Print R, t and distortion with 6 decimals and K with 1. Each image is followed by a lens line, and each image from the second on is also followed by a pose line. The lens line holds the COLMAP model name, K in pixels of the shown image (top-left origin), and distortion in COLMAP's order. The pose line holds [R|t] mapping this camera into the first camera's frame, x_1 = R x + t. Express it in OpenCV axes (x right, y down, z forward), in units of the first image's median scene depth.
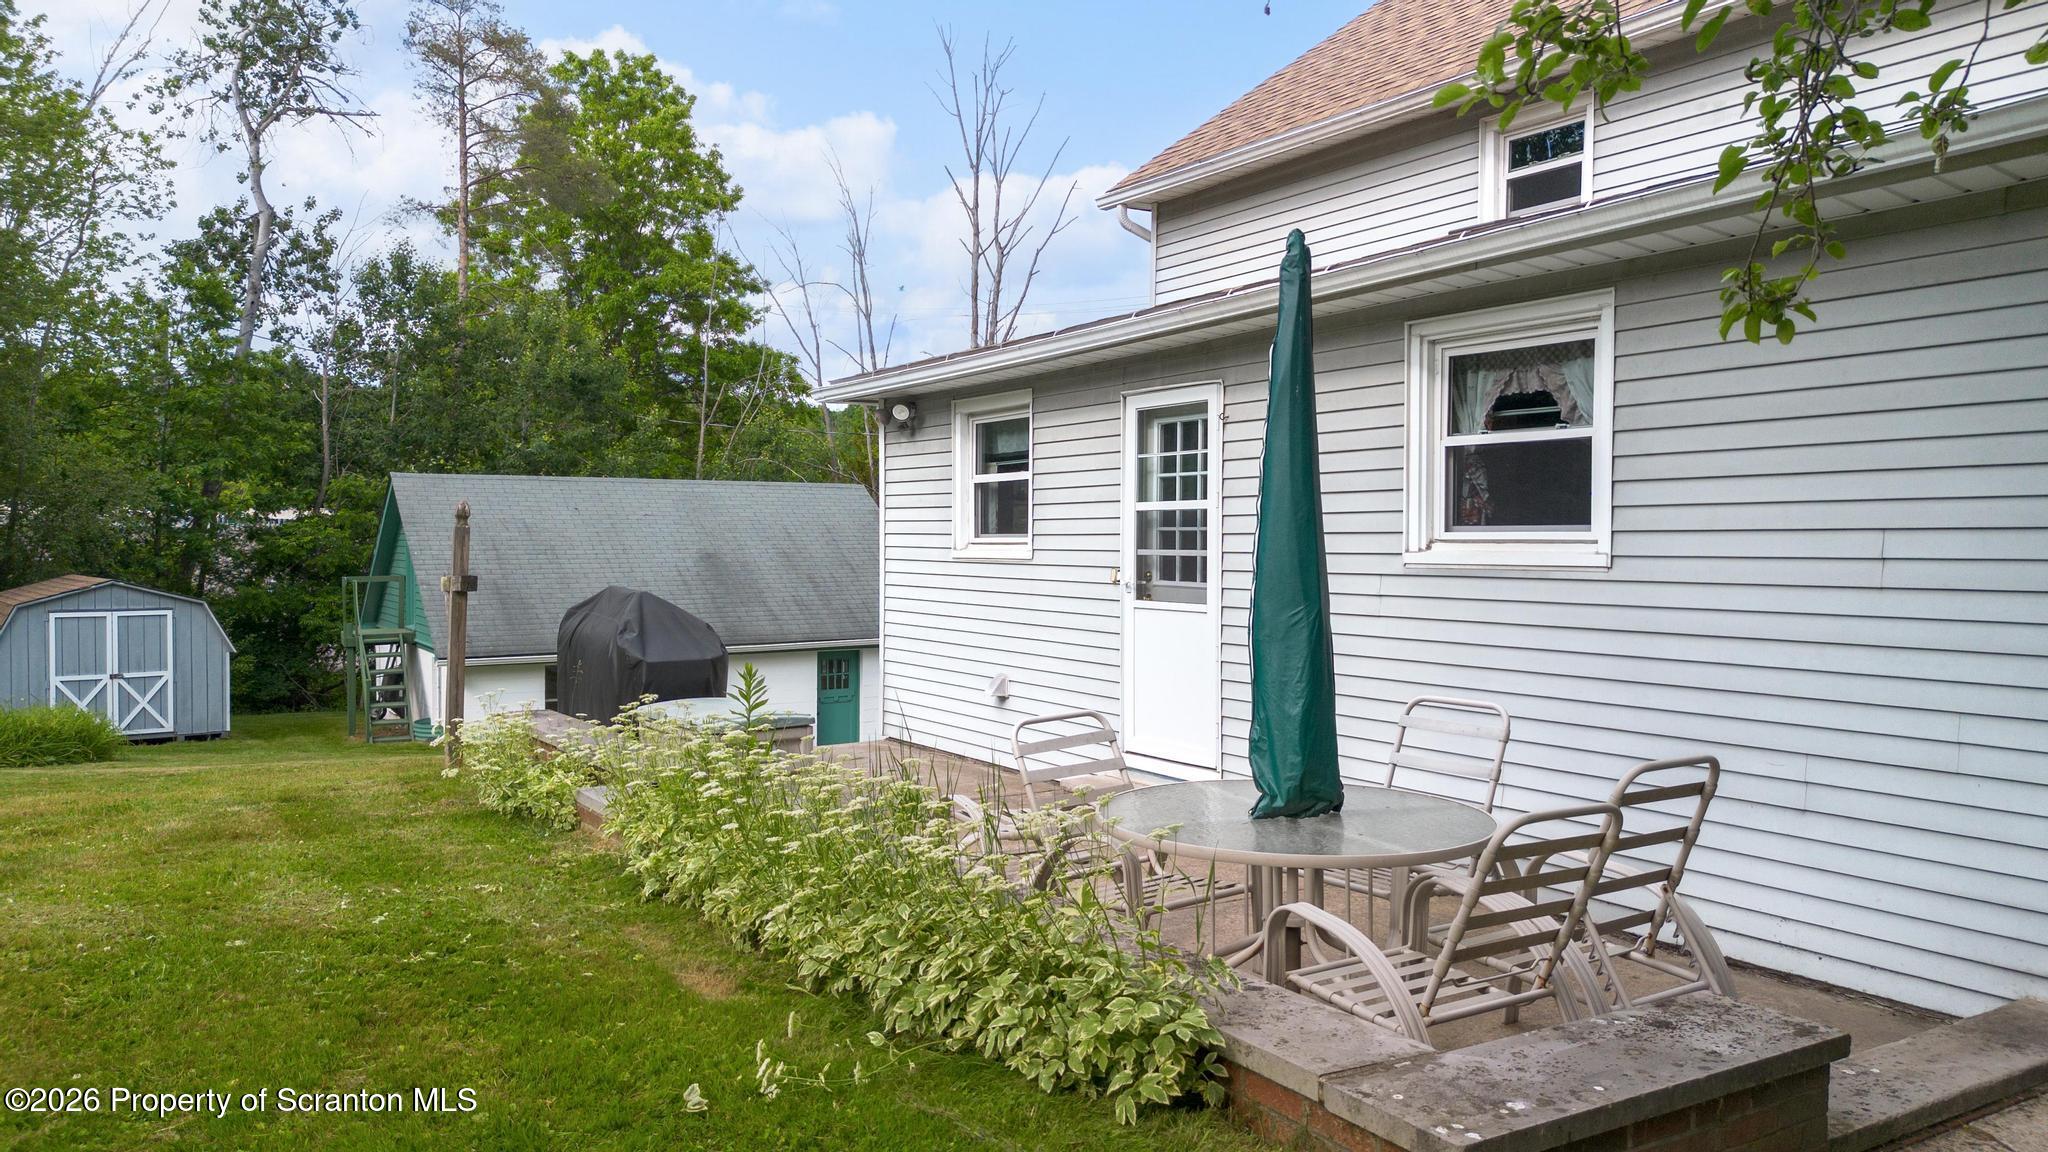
lens RADIAL K [[1461.2, 0, 1012.1], [0, 1461.2, 620.8], [0, 0, 1]] dist [0.066028, -0.000152]
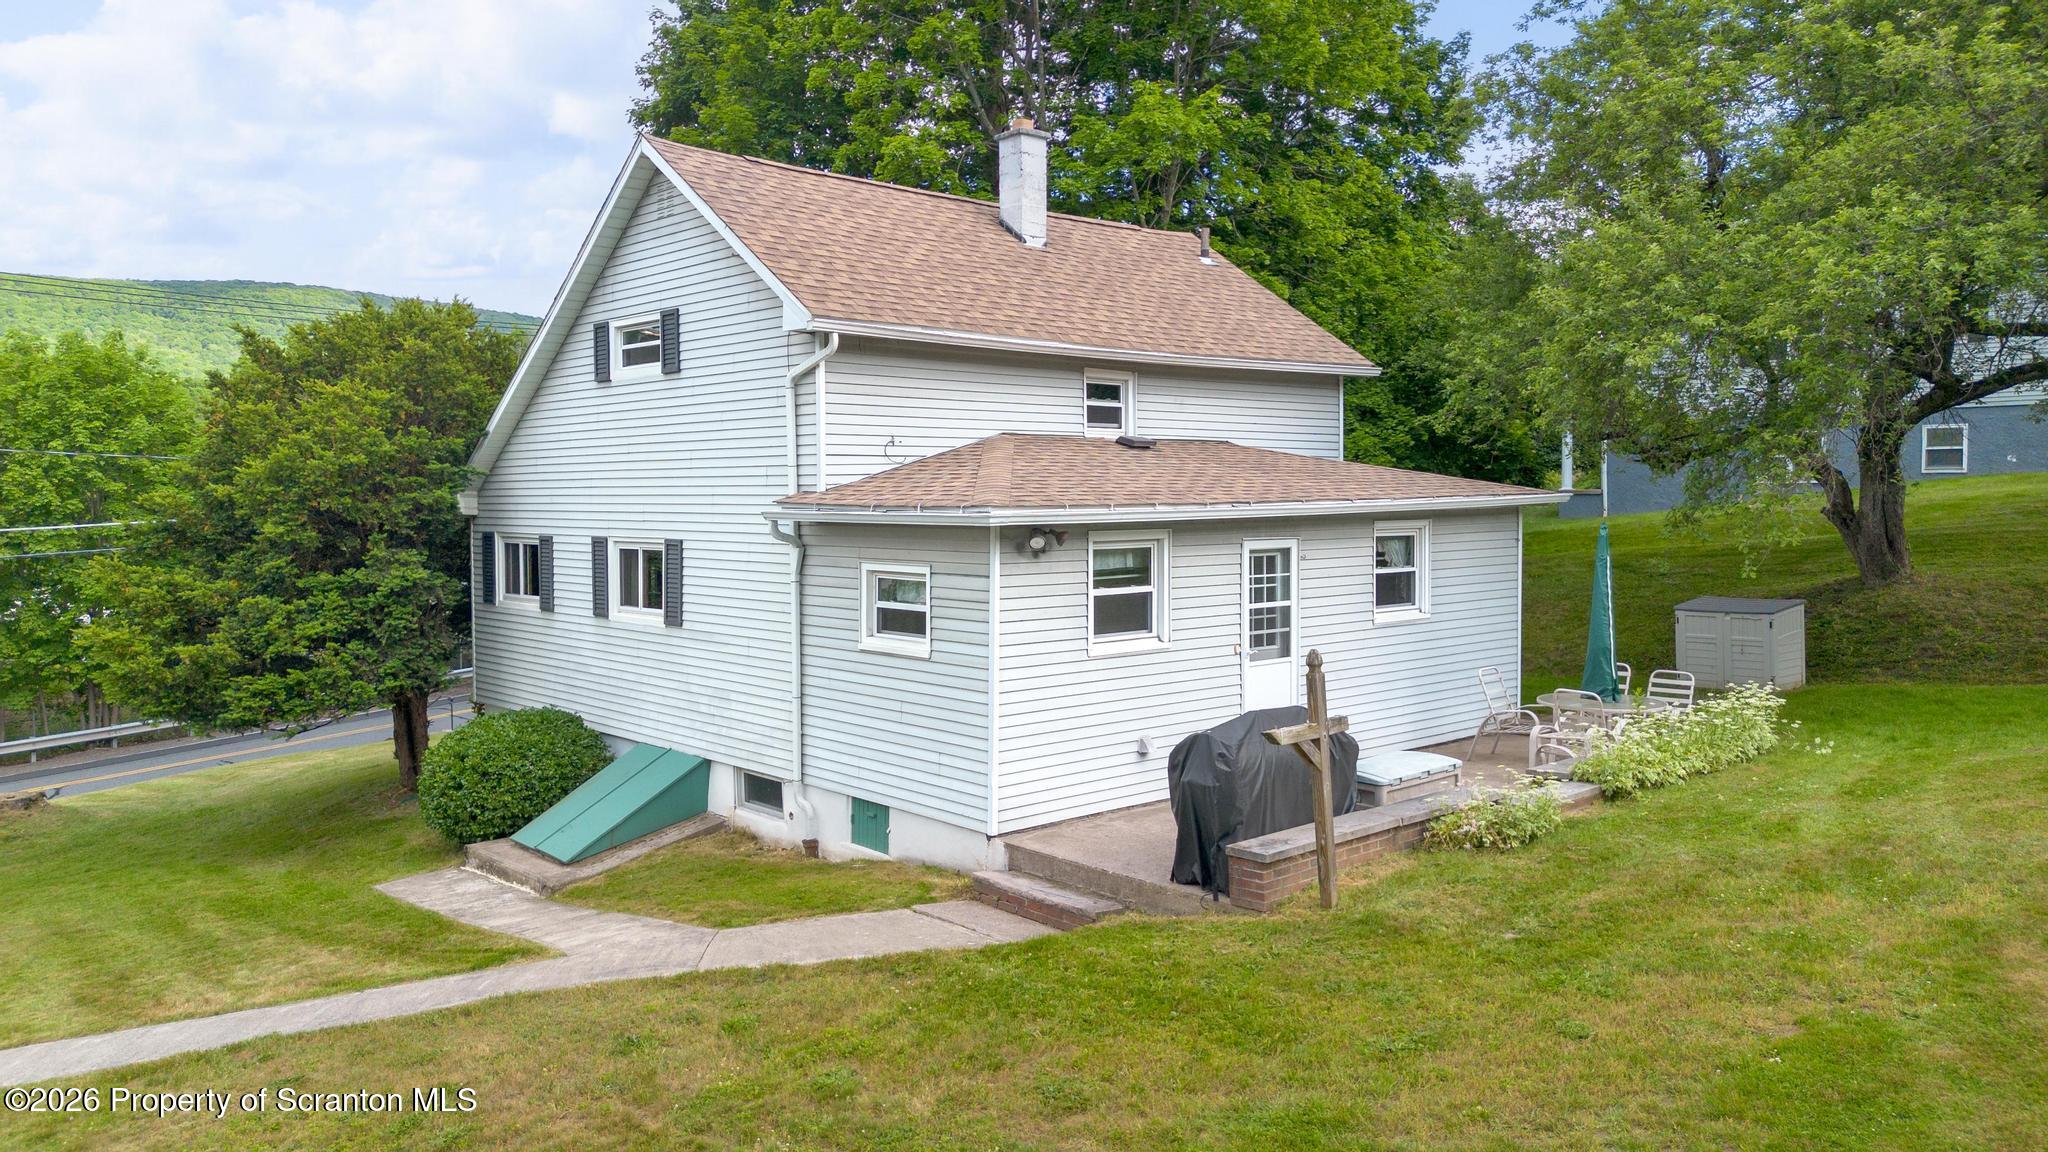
lens RADIAL K [[1526.1, 0, 1024.0], [0, 1526.1, 576.0], [0, 0, 1]] dist [-0.001577, -0.414515]
pose [[-0.167689, -0.052311, 0.984451, -1.560388], [0.066035, 0.995752, 0.064159, -0.236661], [-0.983626, 0.075767, -0.163522, 1.507777]]
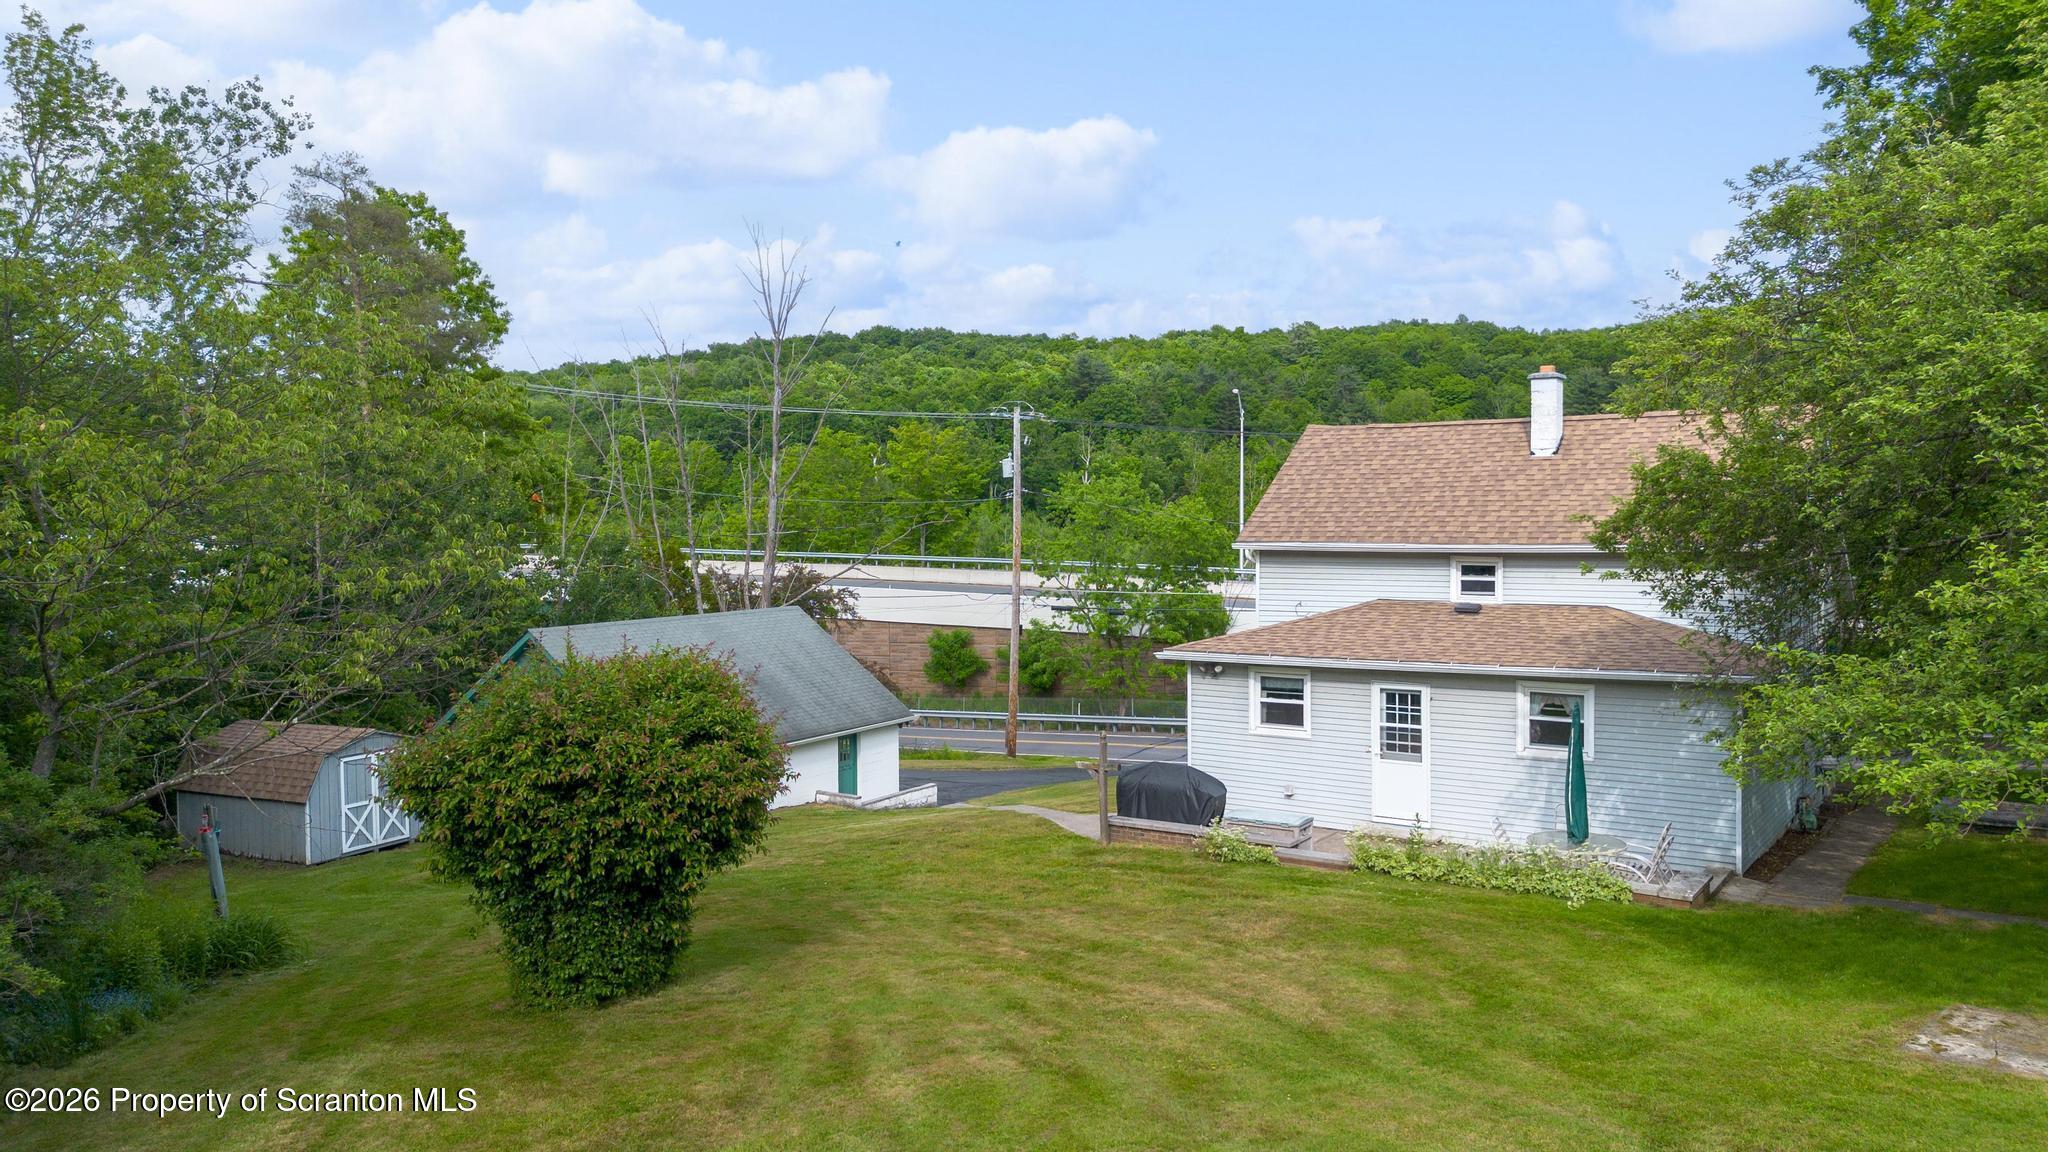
lens RADIAL K [[1461.2, 0, 1012.1], [0, 1461.2, 620.8], [0, 0, 1]] dist [0.066028, -0.000152]
pose [[0.914142, -0.041303, 0.403284, -1.551465], [0.034991, 0.999123, 0.023011, -0.340103], [-0.403880, -0.006924, 0.914786, -1.125301]]
